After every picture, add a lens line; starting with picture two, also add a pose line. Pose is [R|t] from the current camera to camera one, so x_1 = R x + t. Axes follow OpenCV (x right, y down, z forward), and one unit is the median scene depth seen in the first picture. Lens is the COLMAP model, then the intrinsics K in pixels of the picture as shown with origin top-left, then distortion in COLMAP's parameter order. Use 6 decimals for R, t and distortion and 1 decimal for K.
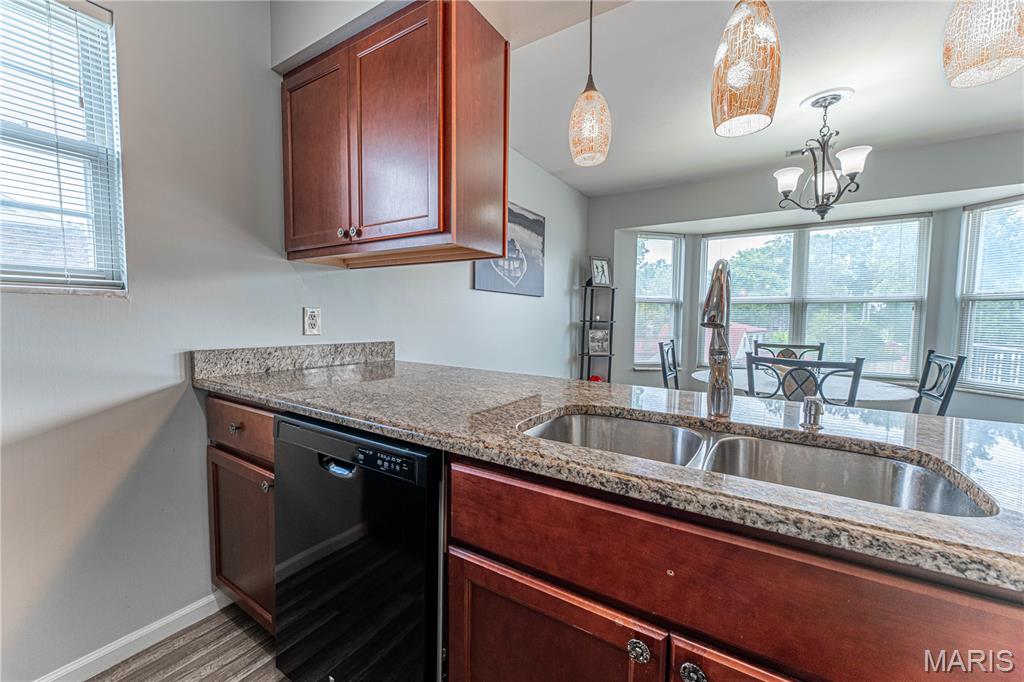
lens RADIAL K [[406.2, 0, 510.5], [0, 406.2, 343.9], [0, 0, 1]] dist [-0.003181, 0.000228]
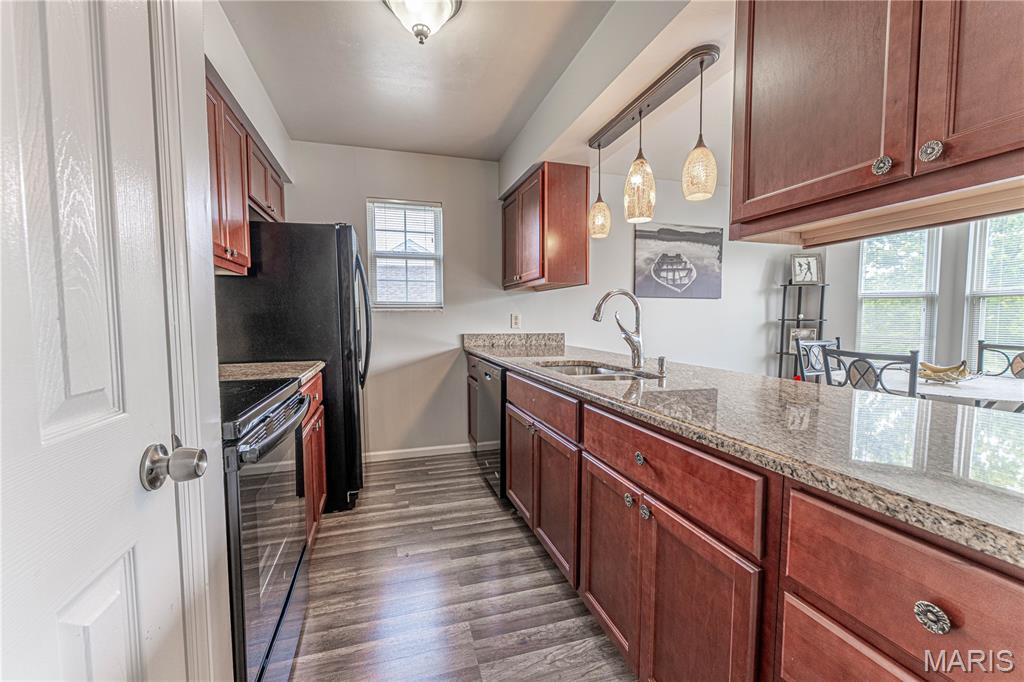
lens RADIAL K [[406.2, 0, 504.3], [0, 406.2, 343.4], [0, 0, 1]] dist [-0.003181, 0.000228]
pose [[0.756239, 0.026578, -0.653755, 0.609299], [-0.029583, 0.999542, 0.006416, 0.032564], [0.653626, 0.014487, 0.756679, -0.406078]]
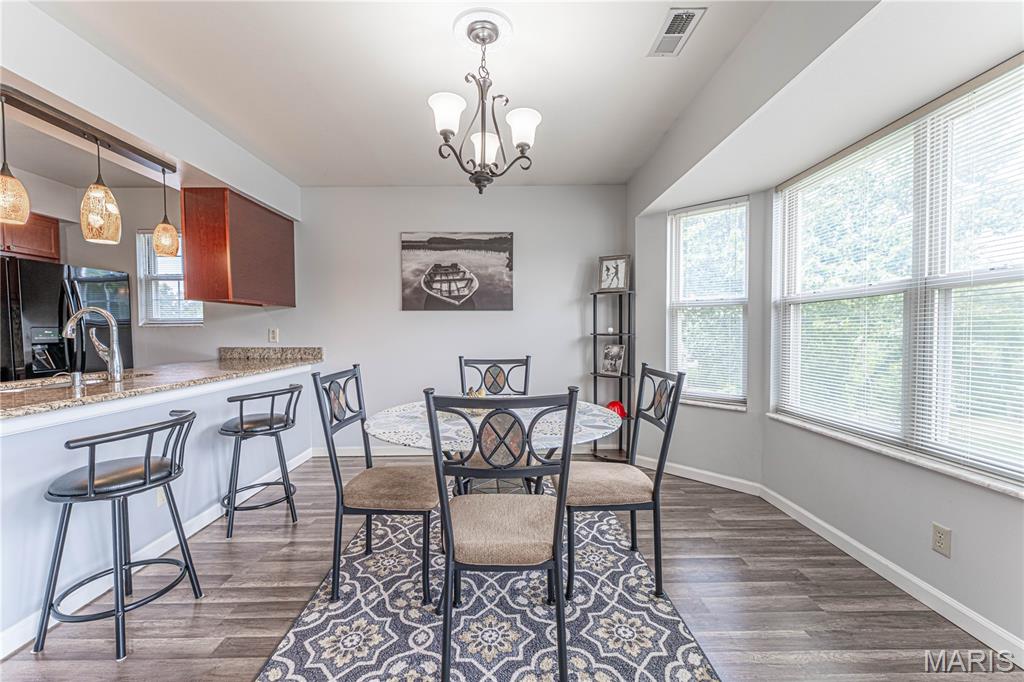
lens RADIAL K [[406.2, 0, 513.1], [0, 406.2, 340.8], [0, 0, 1]] dist [-0.003181, 0.000228]
pose [[0.542532, 0.007126, -0.840005, 1.537741], [-0.043291, 0.998872, -0.019487, -0.035022], [0.838919, 0.046937, 0.542228, 0.761228]]
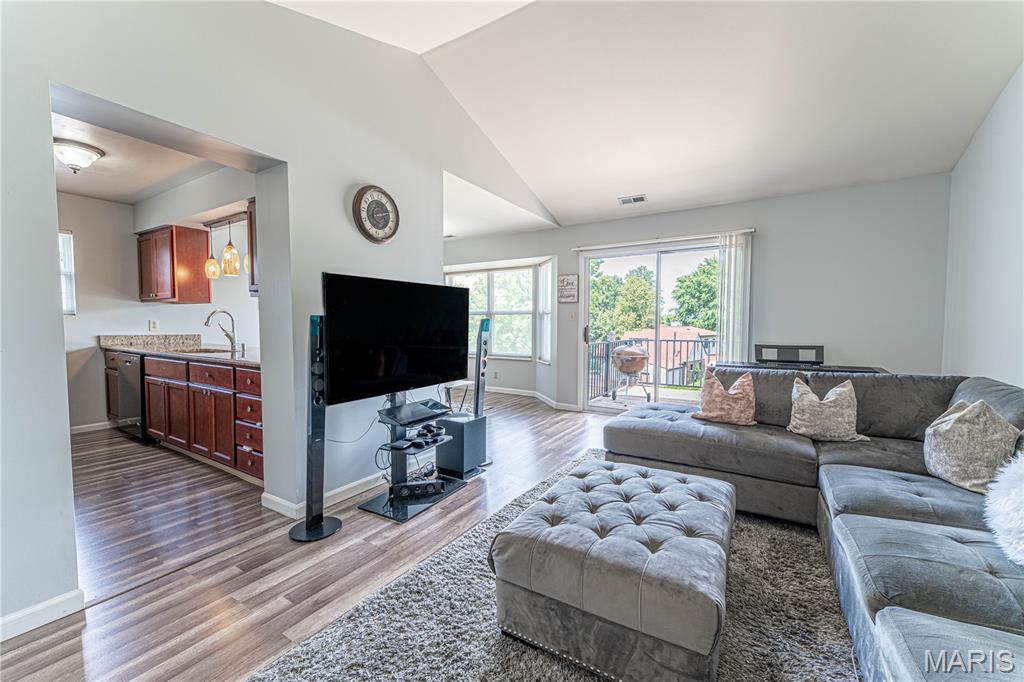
lens RADIAL K [[406.2, 0, 508.9], [0, 406.2, 345.2], [0, 0, 1]] dist [-0.003181, 0.000228]
pose [[0.999851, -0.004114, 0.016739, 1.424654], [0.004303, 0.999927, -0.011299, 0.088621], [-0.016691, 0.011370, 0.999796, -1.326680]]
